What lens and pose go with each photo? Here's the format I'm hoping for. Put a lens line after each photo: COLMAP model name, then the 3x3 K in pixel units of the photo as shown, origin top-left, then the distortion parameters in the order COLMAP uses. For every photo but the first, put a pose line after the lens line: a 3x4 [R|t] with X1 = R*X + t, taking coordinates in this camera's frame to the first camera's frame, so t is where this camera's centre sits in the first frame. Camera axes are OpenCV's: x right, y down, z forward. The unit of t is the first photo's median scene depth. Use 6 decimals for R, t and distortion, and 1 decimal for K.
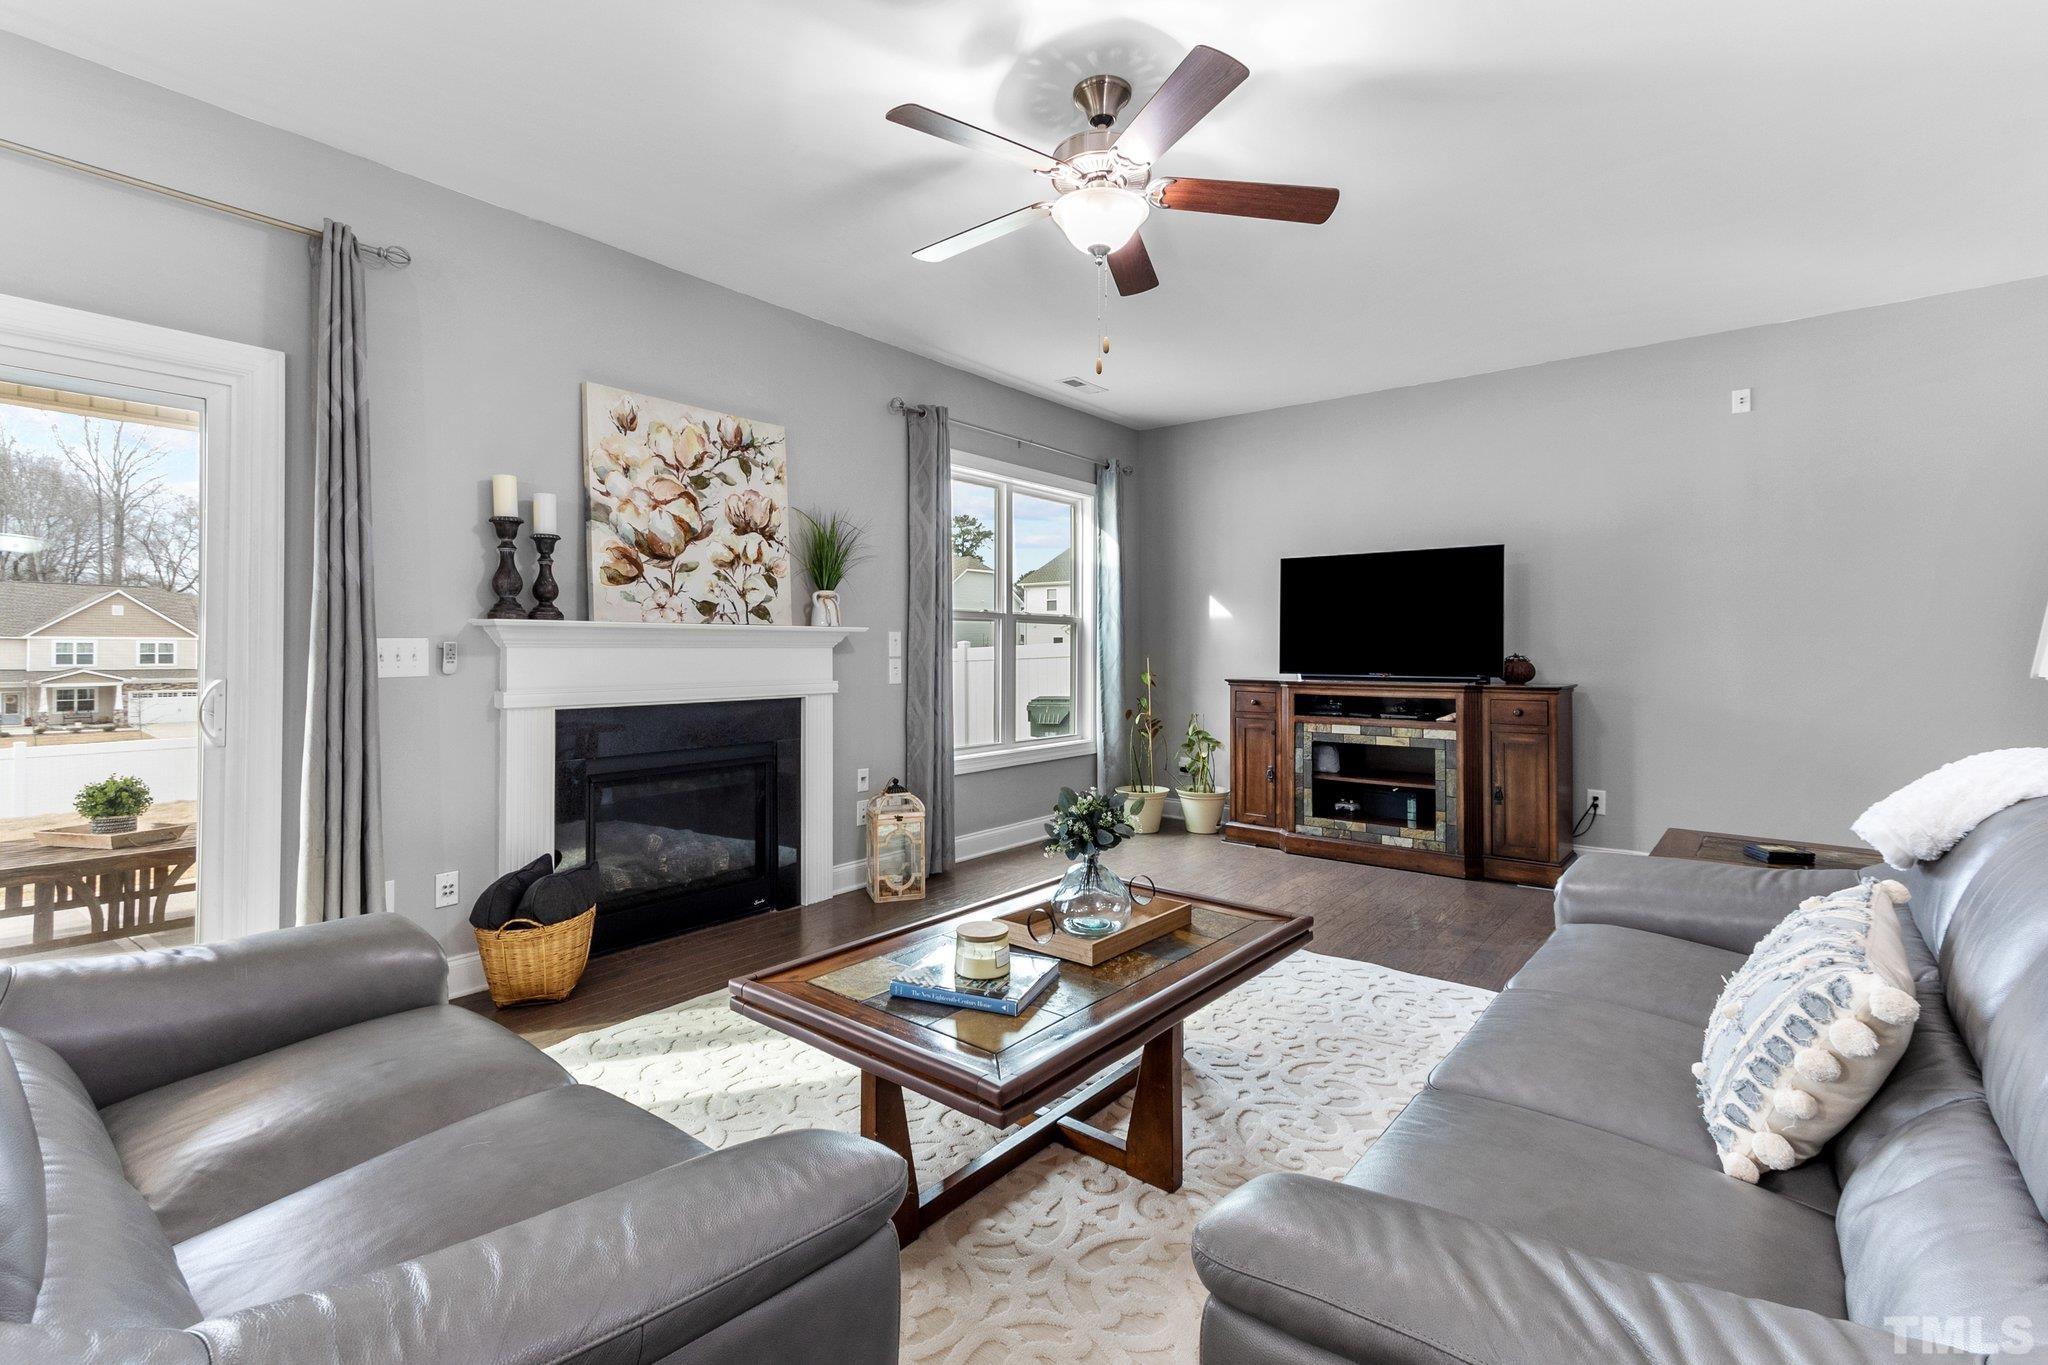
lens RADIAL K [[938.2, 0, 1018.6], [0, 938.2, 646.7], [0, 0, 1]] dist [0.025956, 0.000256]
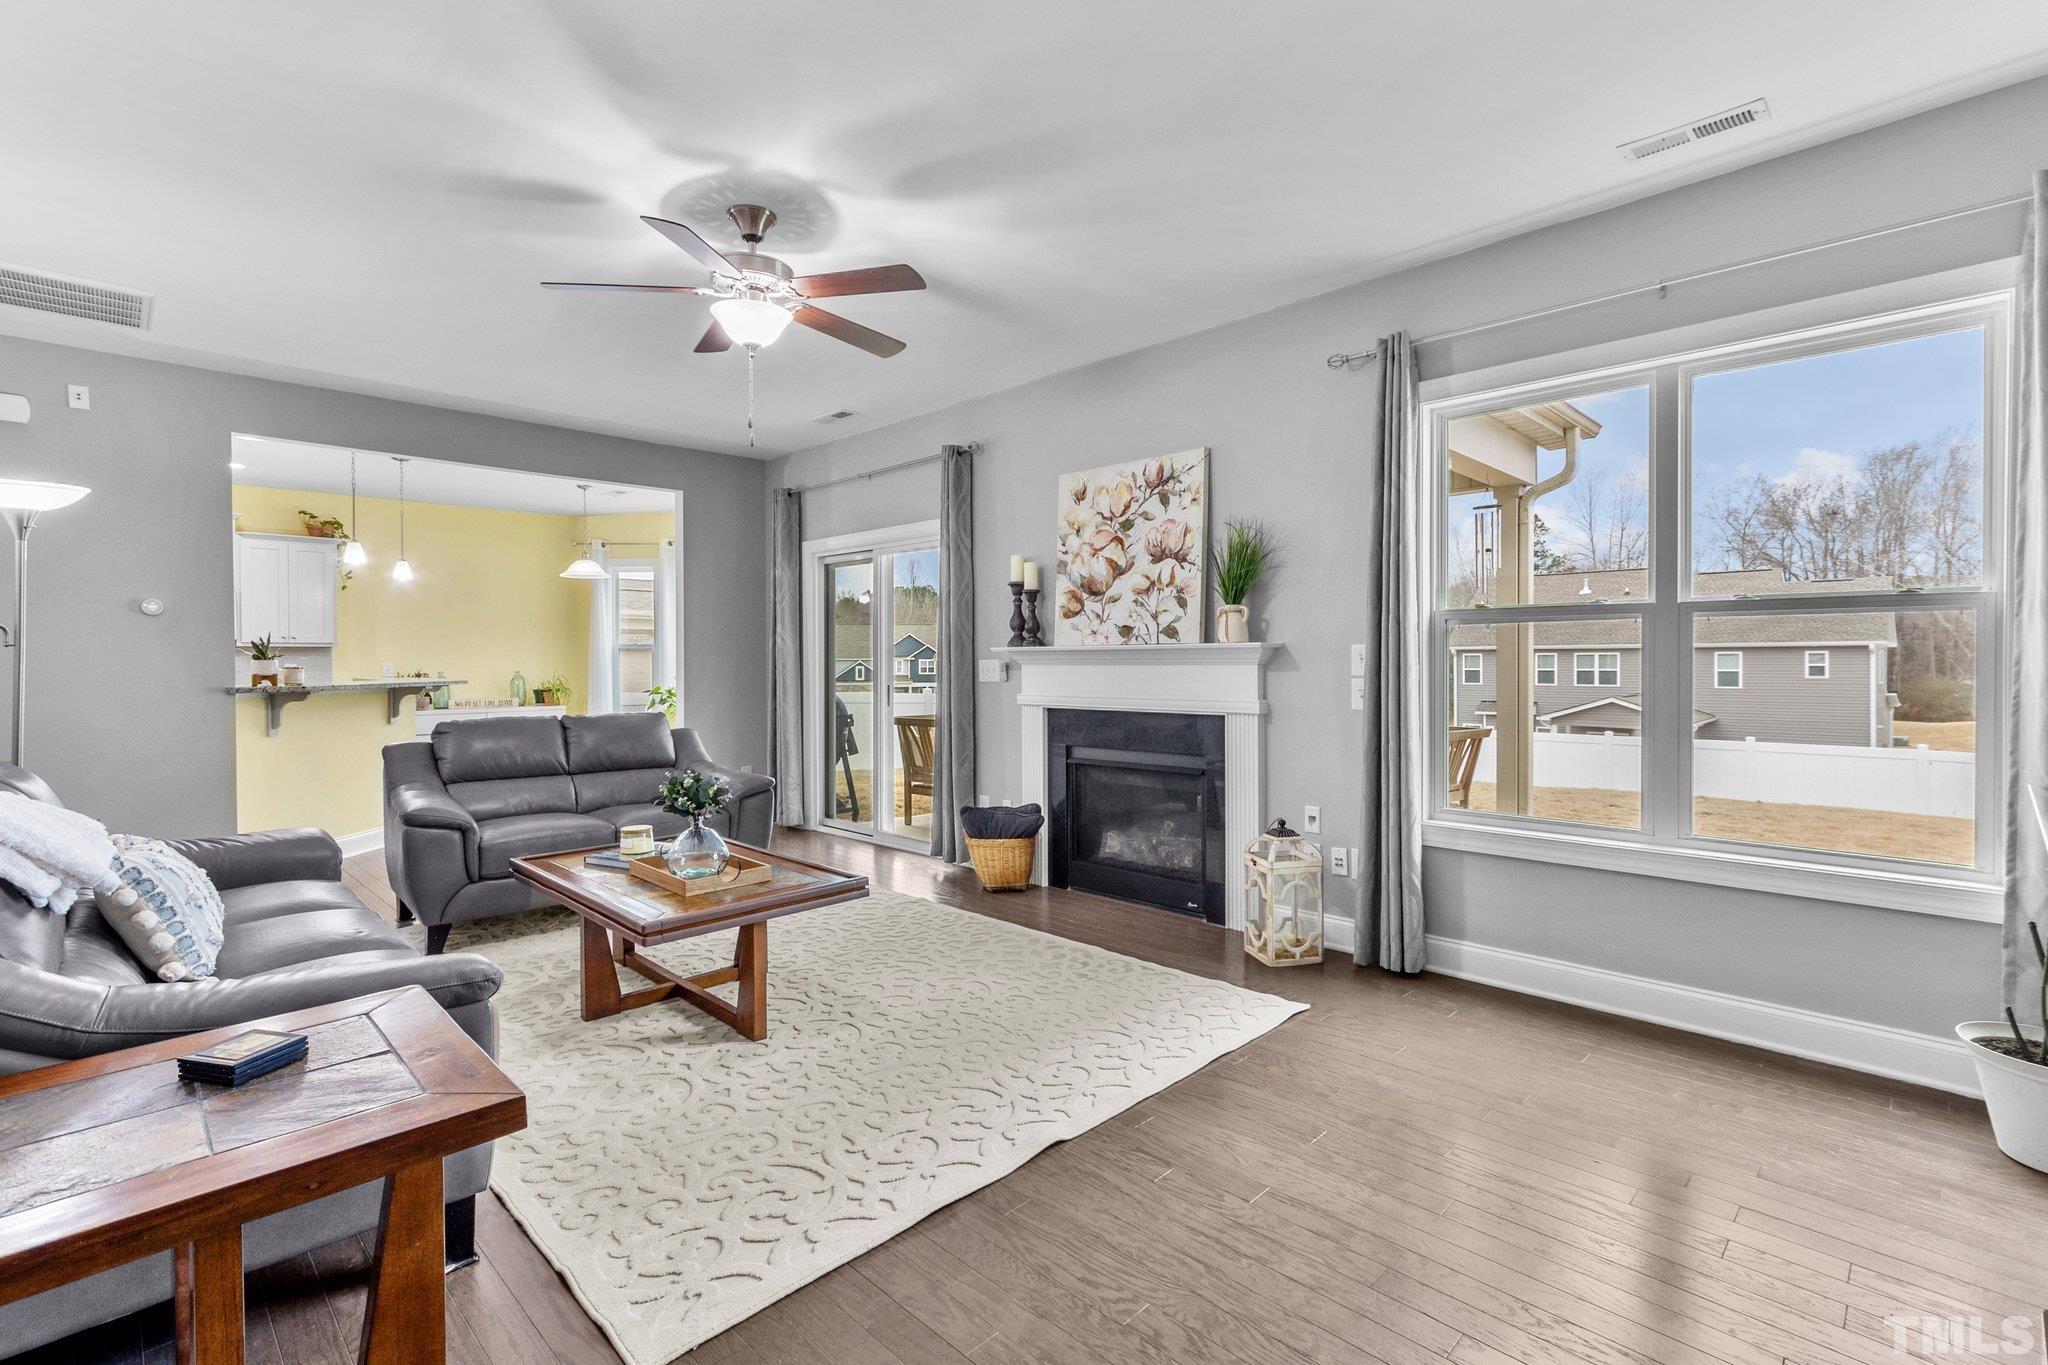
lens RADIAL K [[942.0, 0, 1023.1], [0, 942.0, 666.0], [0, 0, 1]] dist [0.001150, 0.000931]
pose [[-0.109202, 0.006386, -0.993999, 0.808507], [0.006952, 0.999960, 0.005661, -0.004935], [0.993995, -0.006292, -0.109242, 0.945576]]
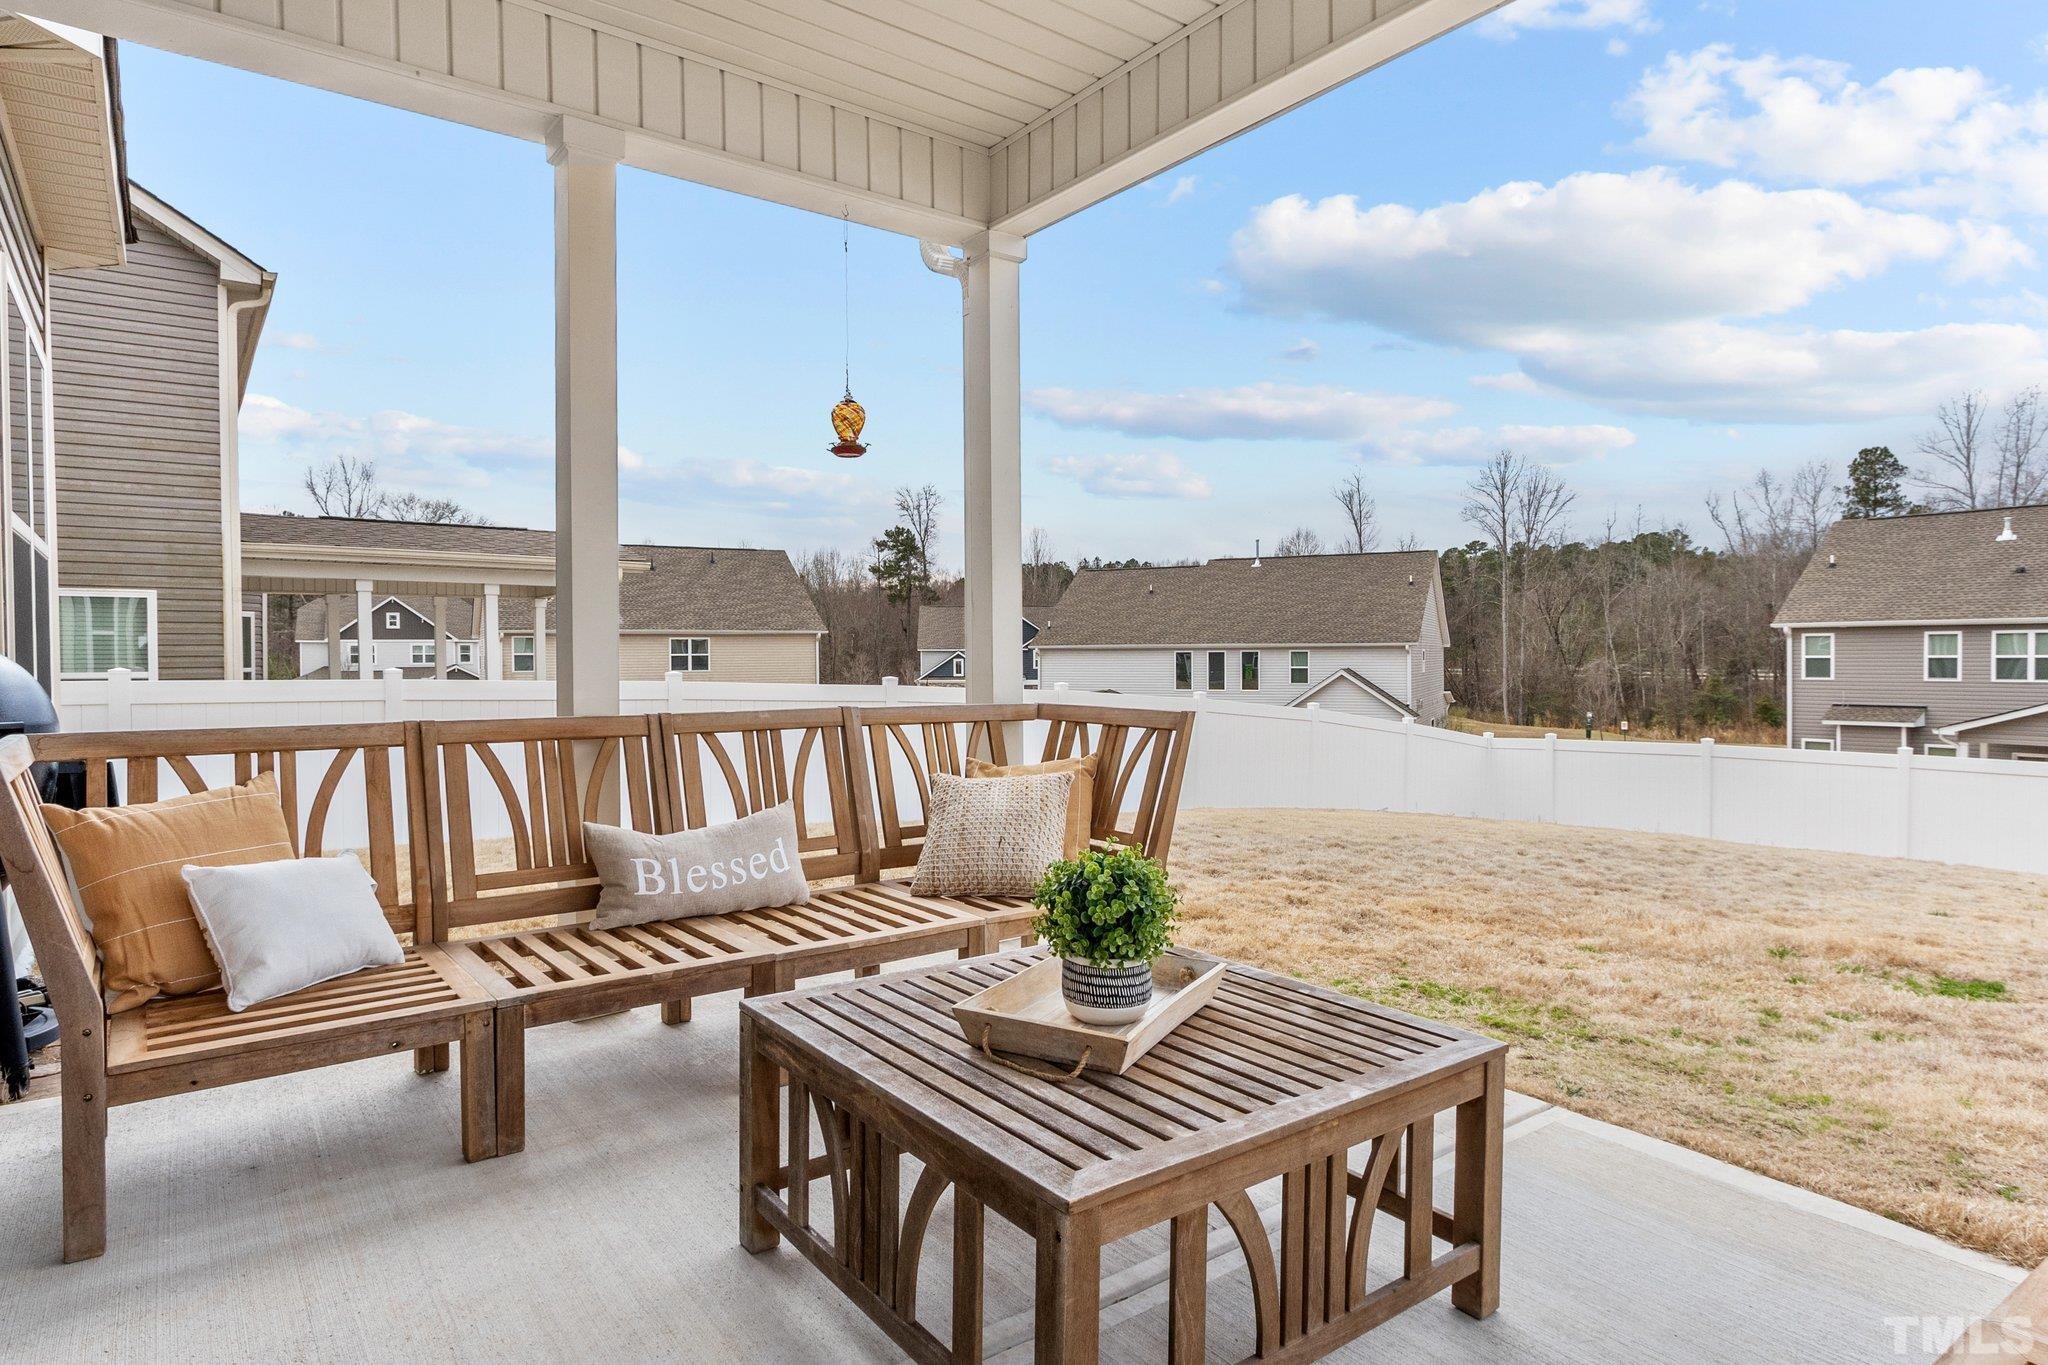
lens RADIAL K [[1141.3, 0, 1022.0], [0, 1141.3, 661.6], [0, 0, 1]] dist [-0.002310, -0.000491]
pose [[-0.246502, 0.005980, -0.969124, -0.545776], [0.009468, 0.999948, 0.003762, 0.069763], [0.969096, -0.008248, -0.246546, 1.162822]]
